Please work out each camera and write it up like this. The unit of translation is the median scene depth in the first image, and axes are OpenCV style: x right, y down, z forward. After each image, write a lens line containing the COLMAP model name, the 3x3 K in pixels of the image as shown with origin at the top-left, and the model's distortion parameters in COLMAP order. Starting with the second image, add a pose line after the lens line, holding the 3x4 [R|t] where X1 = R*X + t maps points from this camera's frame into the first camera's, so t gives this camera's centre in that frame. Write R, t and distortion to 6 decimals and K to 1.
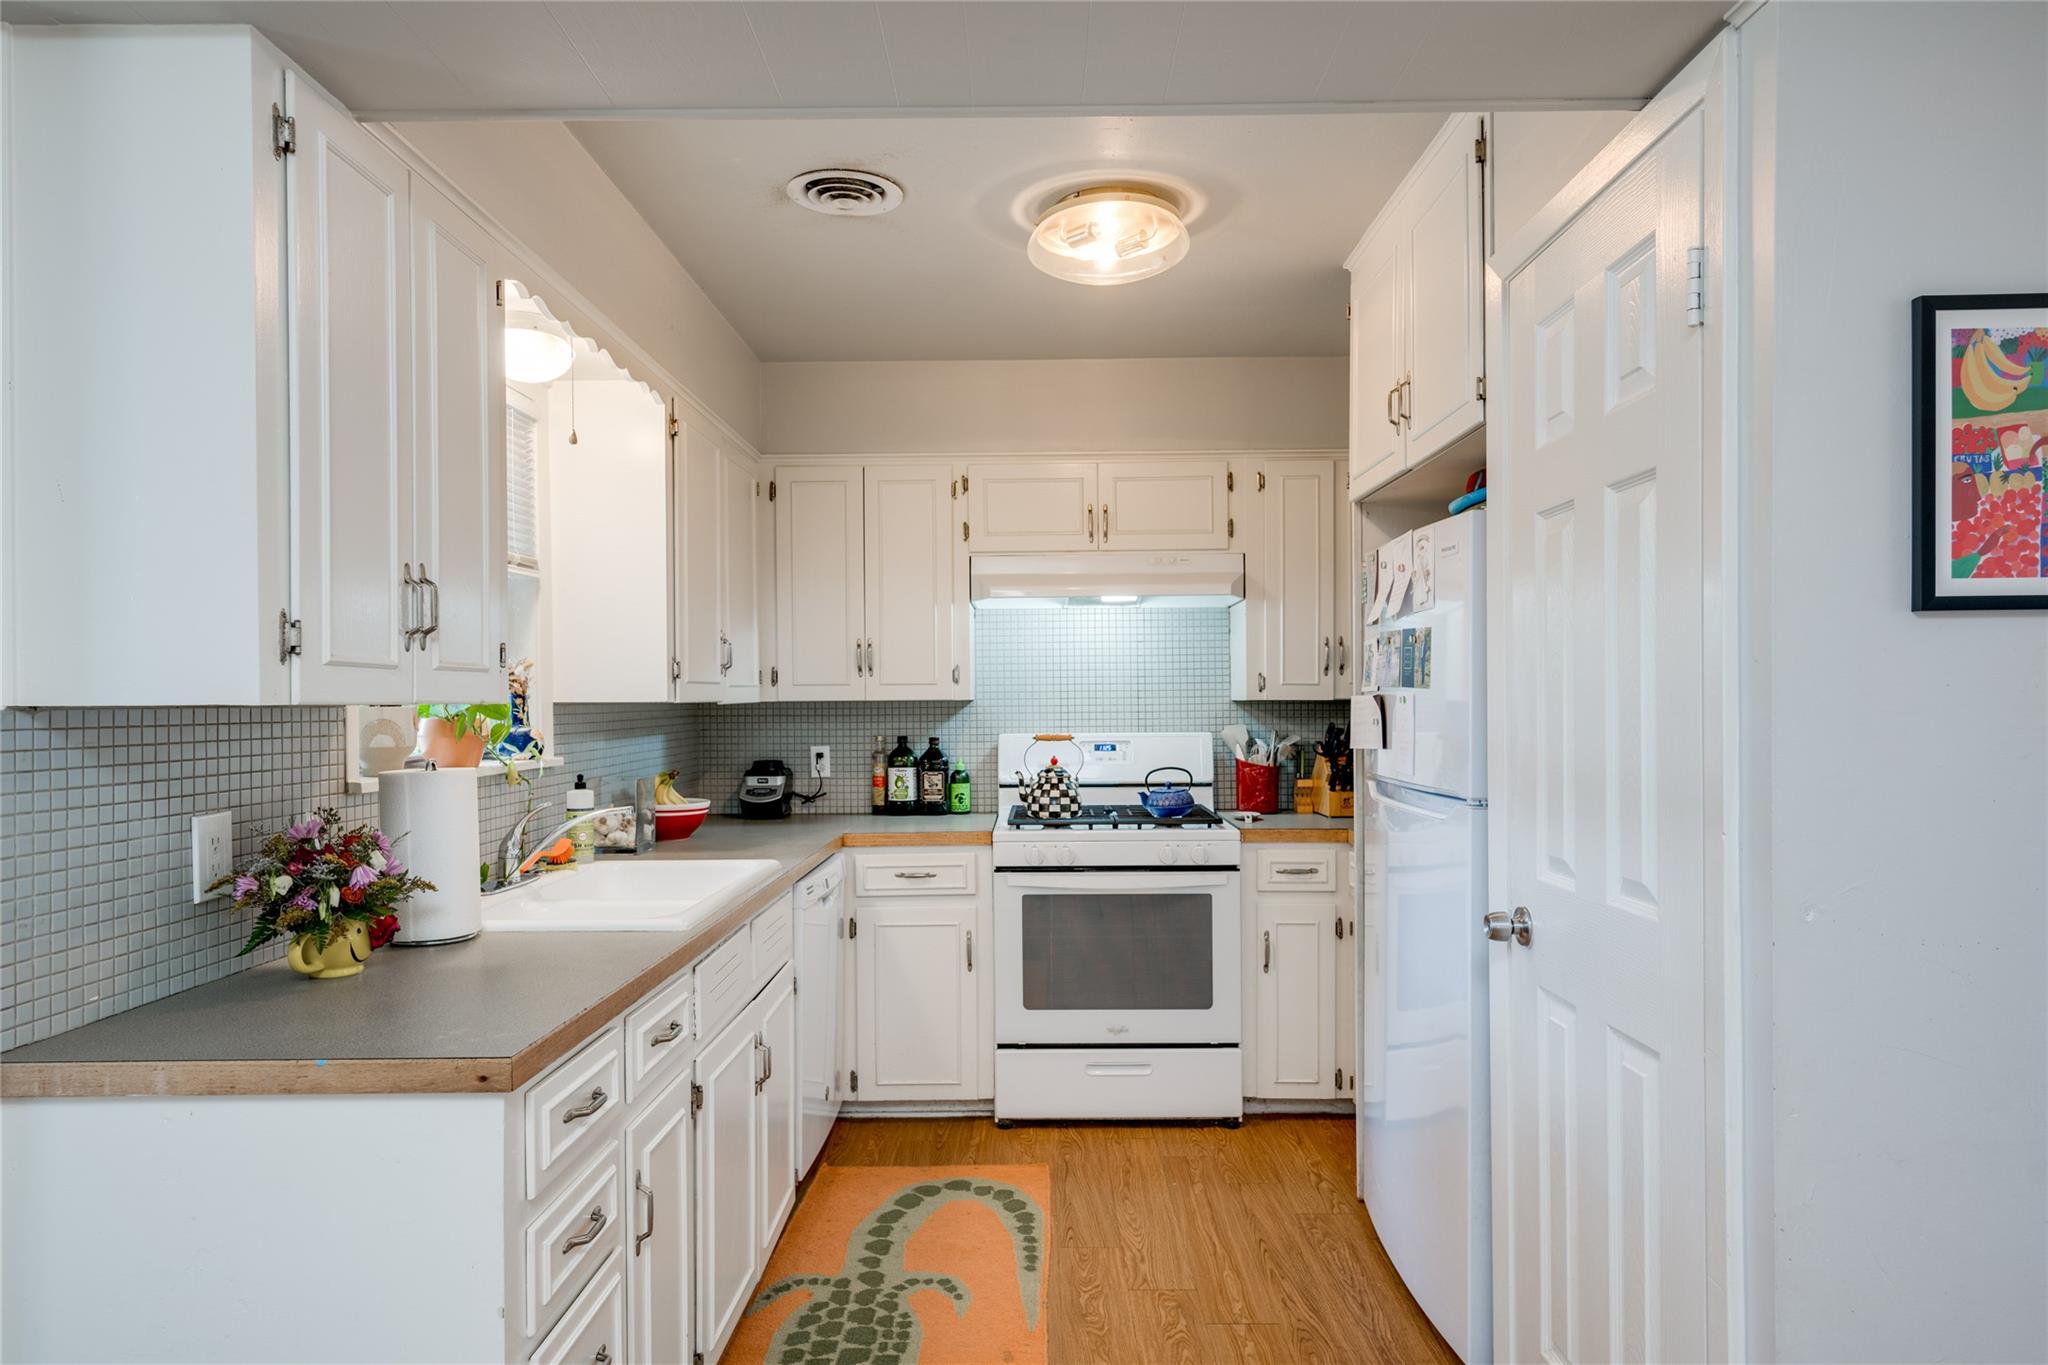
lens RADIAL K [[1202.0, 0, 1018.7], [0, 1202.0, 704.6], [0, 0, 1]] dist [0.007840, -0.000429]
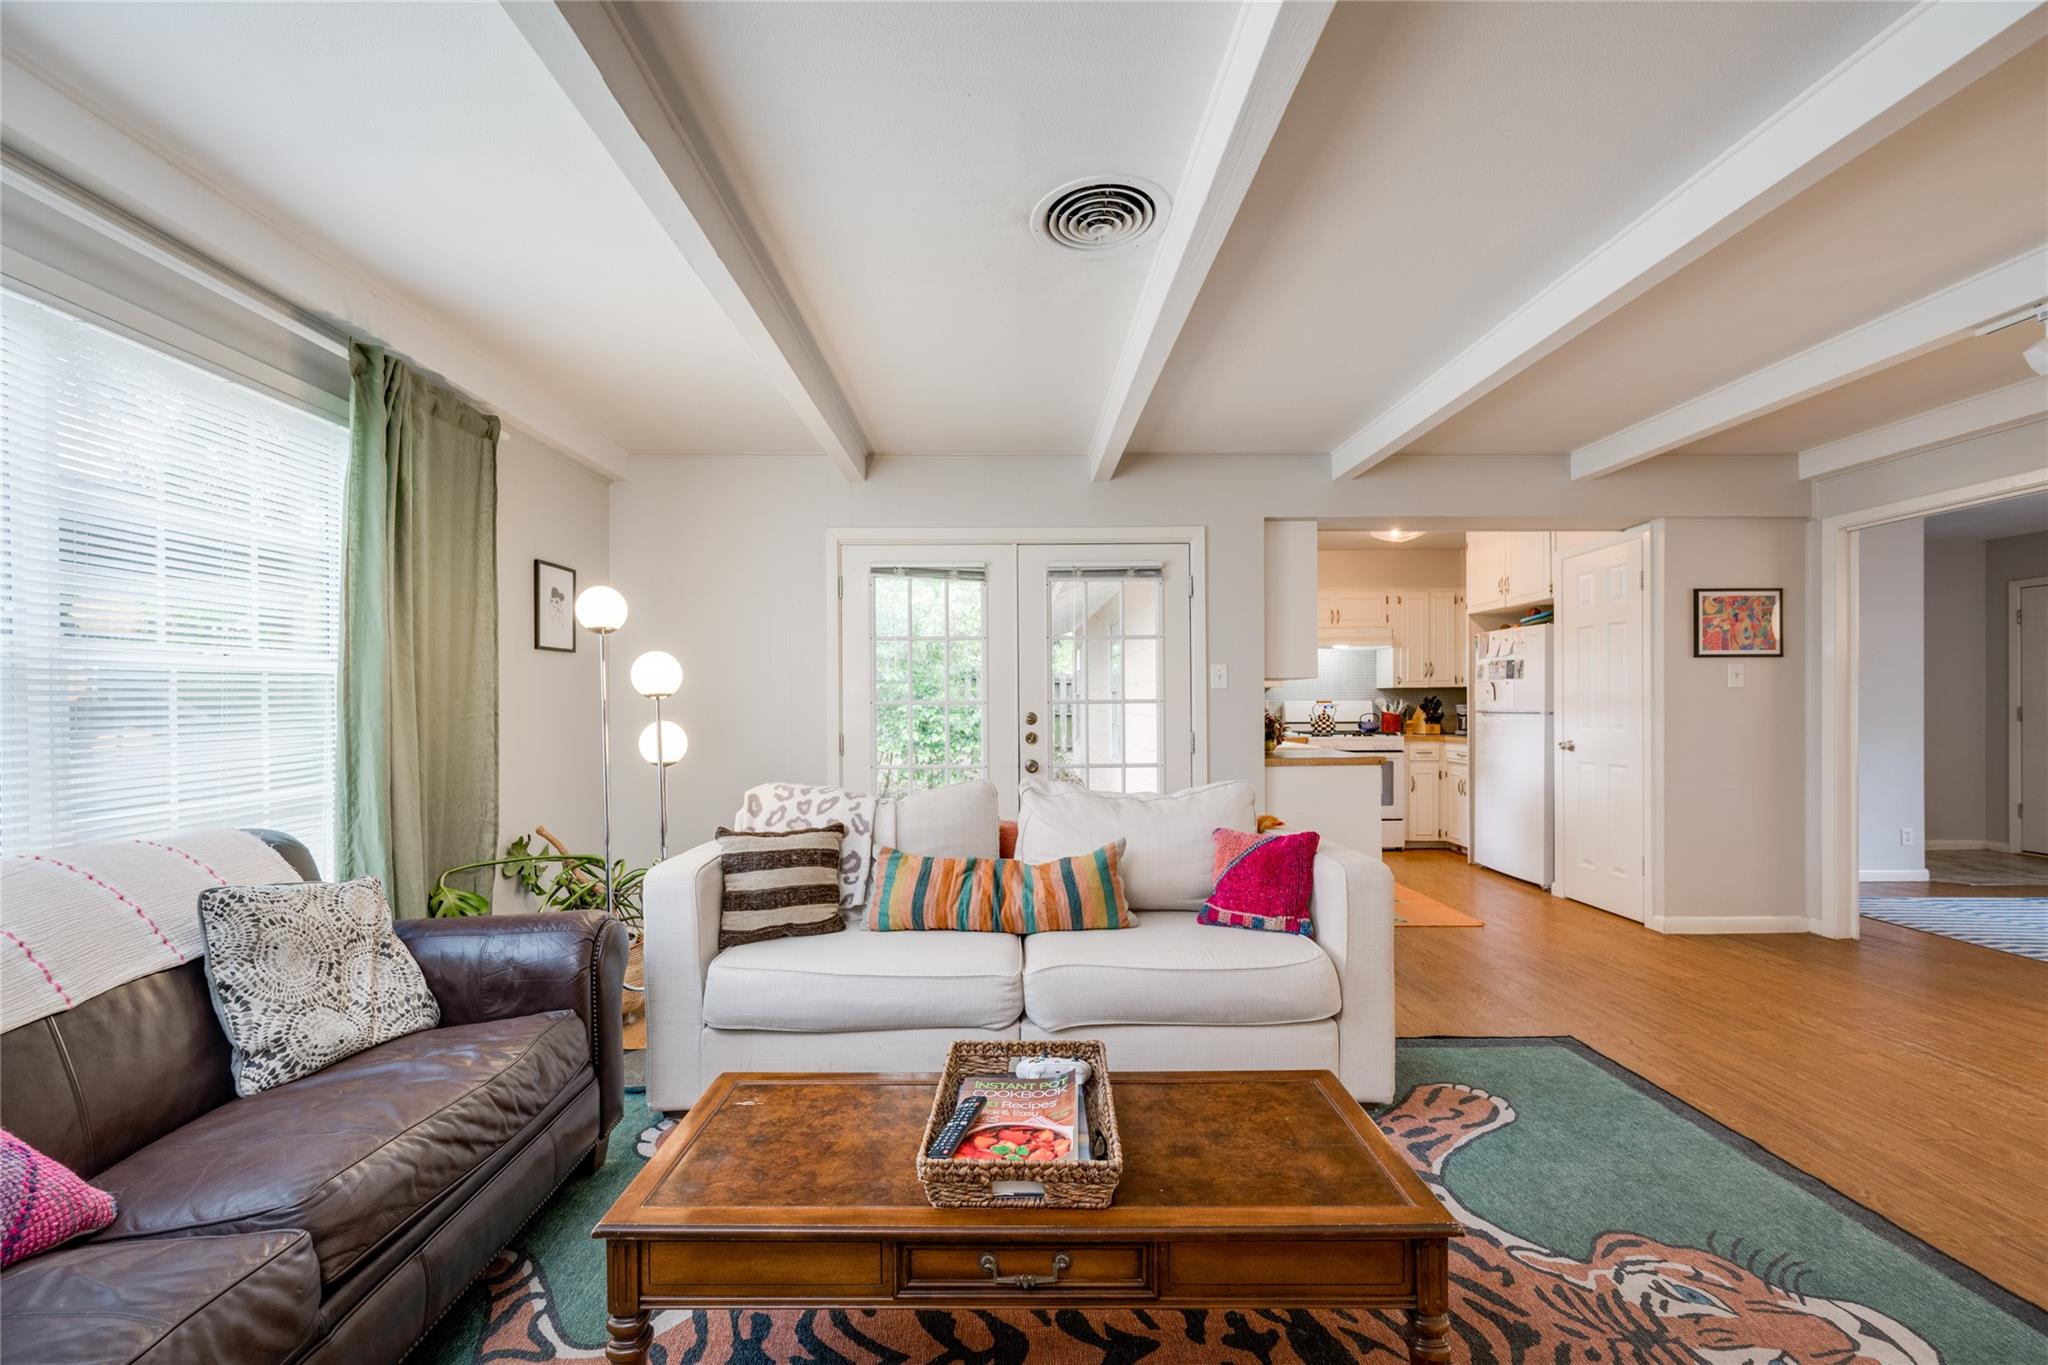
lens RADIAL K [[825.4, 0, 1011.2], [0, 825.4, 701.0], [0, 0, 1]] dist [-0.002016, 0.000643]
pose [[0.999593, 0.001872, 0.028460, -0.707941], [-0.001659, 0.999970, -0.007526, 0.041930], [-0.028474, 0.007476, 0.999567, -0.748972]]
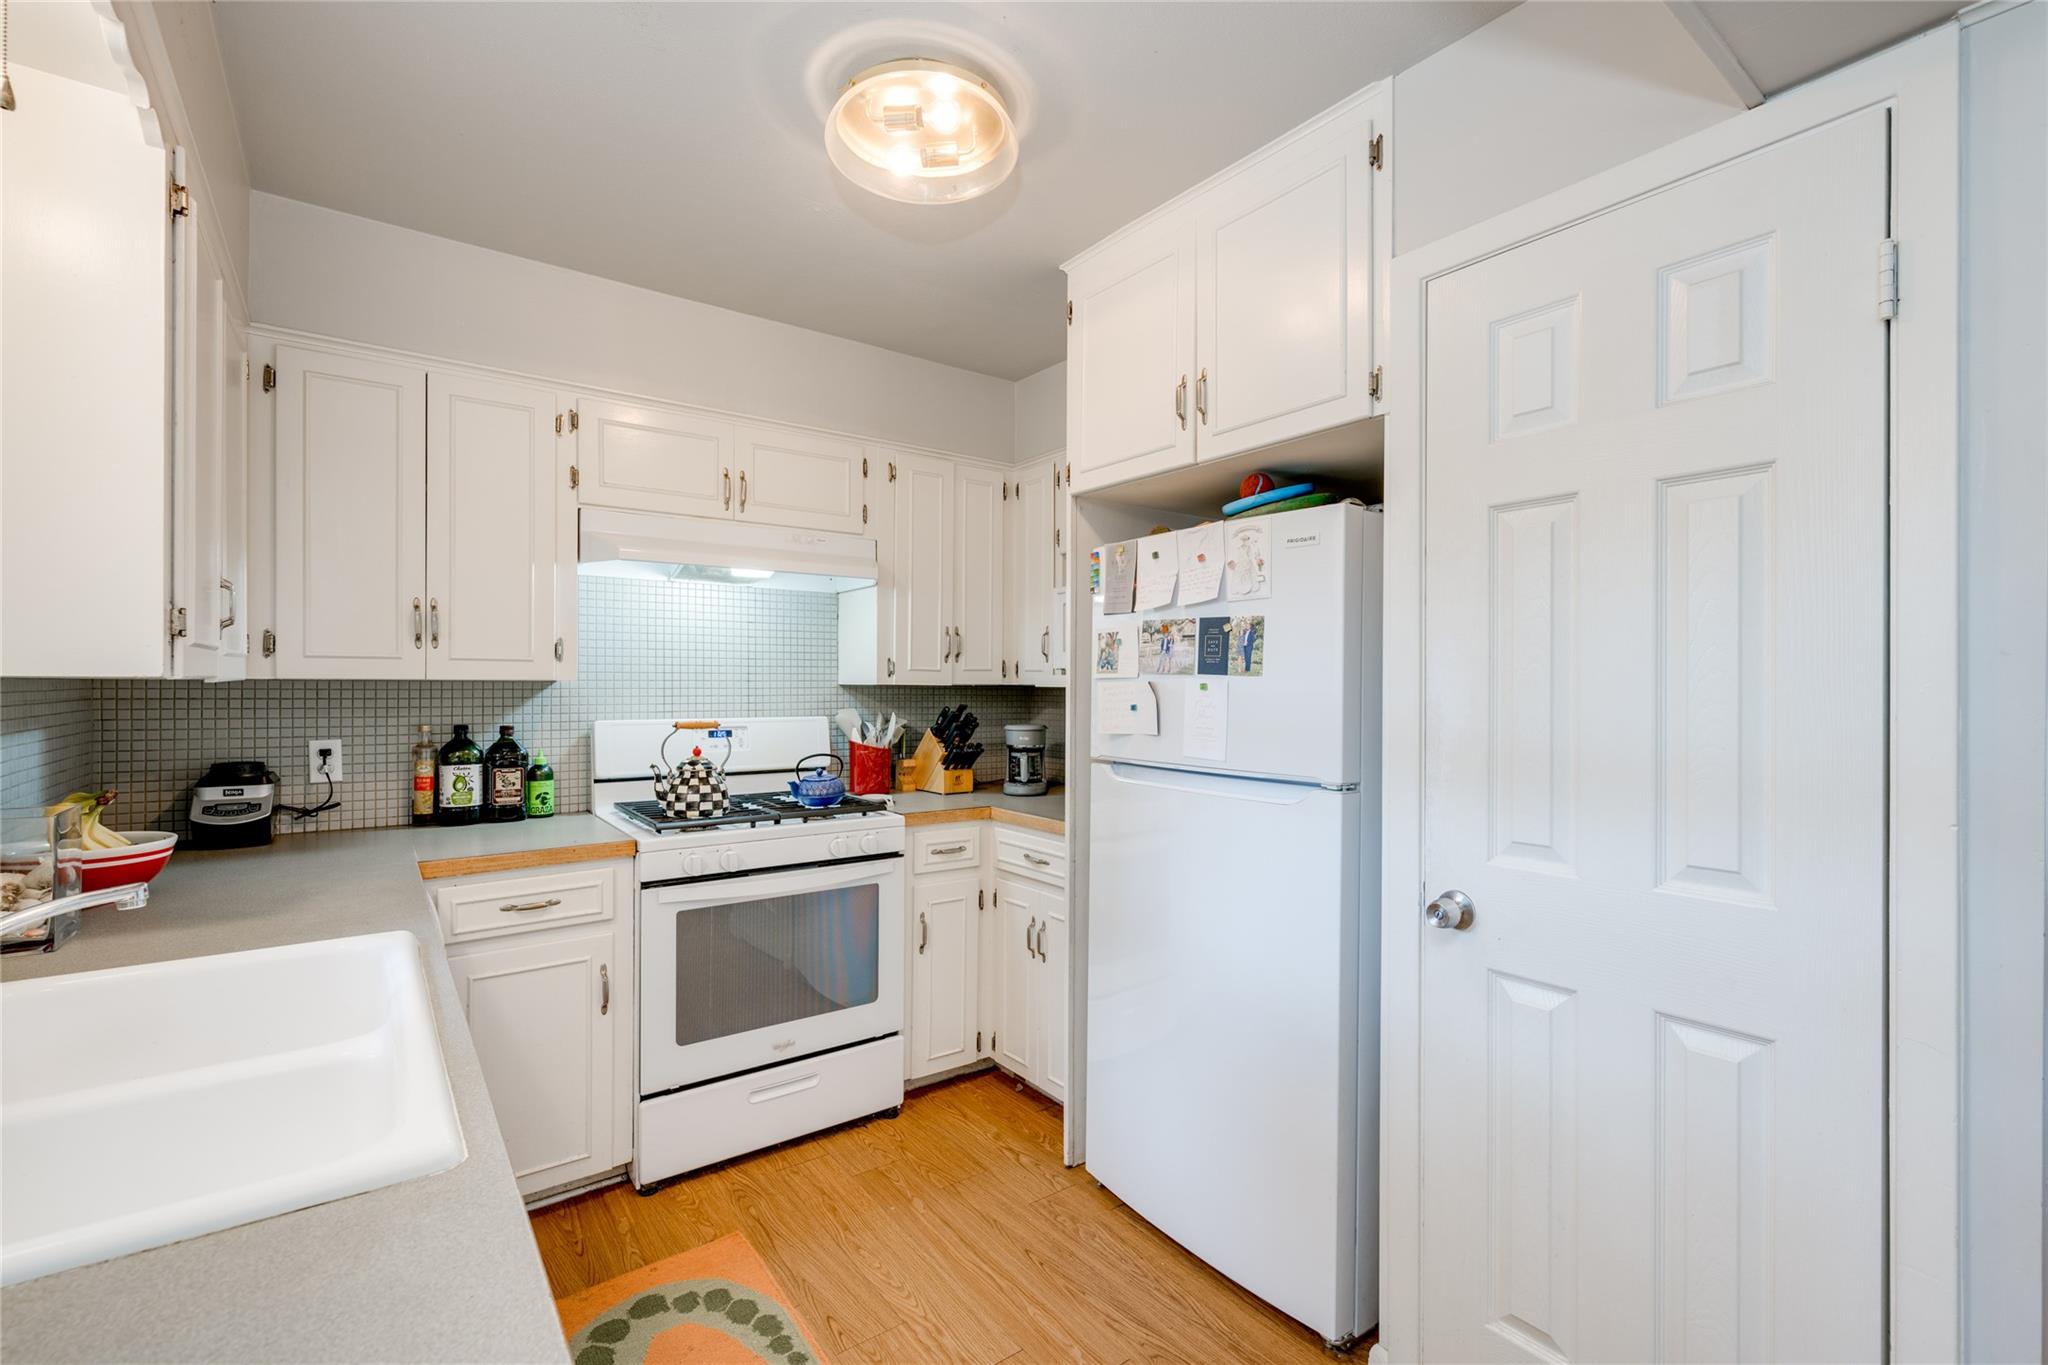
lens RADIAL K [[900.1, 0, 1031.5], [0, 900.1, 687.4], [0, 0, 1]] dist [-0.000655, -0.000496]
pose [[0.792228, 0.009135, 0.610157, -0.186278], [-0.008252, 0.999957, -0.004257, 0.000771], [-0.610169, -0.001663, 0.792269, 0.343625]]
